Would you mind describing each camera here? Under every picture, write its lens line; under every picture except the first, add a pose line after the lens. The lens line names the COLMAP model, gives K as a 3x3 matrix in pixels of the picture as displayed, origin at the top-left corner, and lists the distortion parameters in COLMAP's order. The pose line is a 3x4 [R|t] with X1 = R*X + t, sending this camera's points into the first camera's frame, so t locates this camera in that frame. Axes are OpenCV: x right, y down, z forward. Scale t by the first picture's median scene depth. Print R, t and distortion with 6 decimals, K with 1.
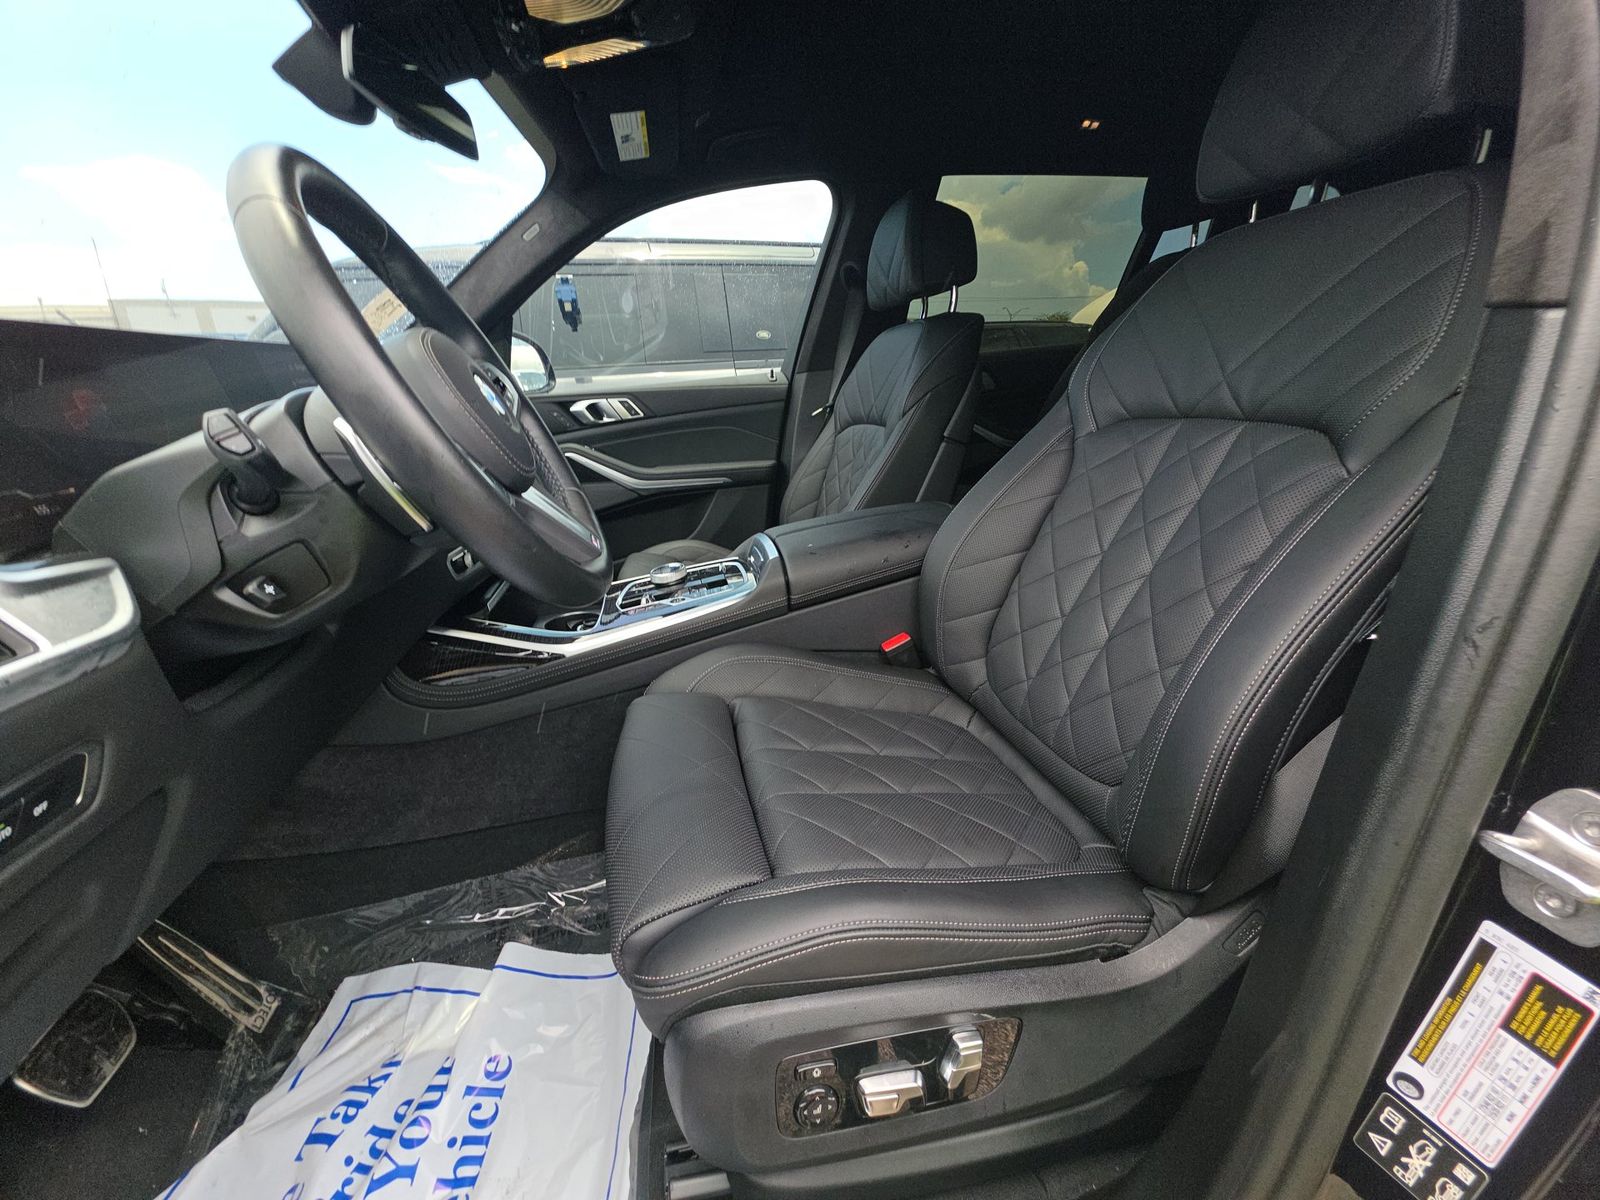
lens RADIAL K [[653.1, 0, 802.8], [0, 653.1, 602.7], [0, 0, 1]] dist [0.003937, -0.001326]
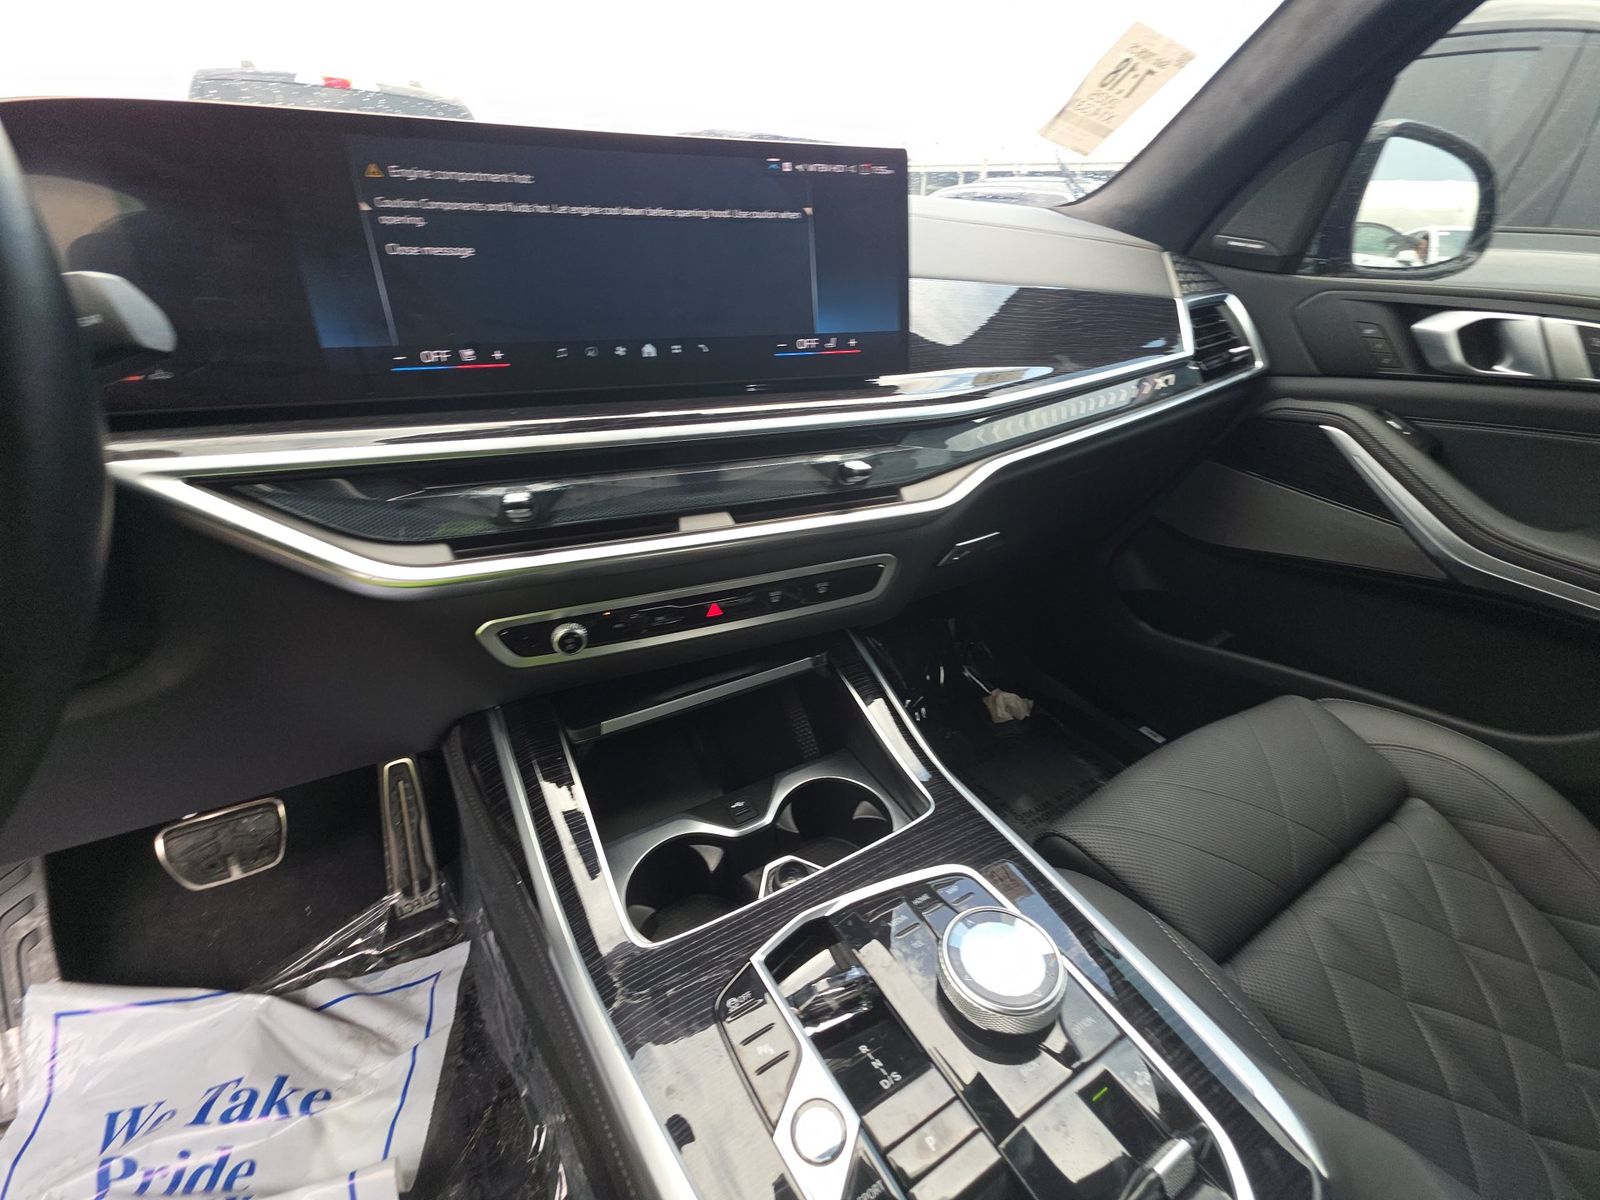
lens RADIAL K [[653.1, 0, 791.1], [0, 653.1, 607.1], [0, 0, 1]] dist [0.003937, -0.001326]
pose [[0.307714, 0.519786, -0.796953, -0.069329], [-0.360187, 0.838895, 0.408069, -0.229659], [0.880669, 0.161484, 0.445360, 0.656015]]
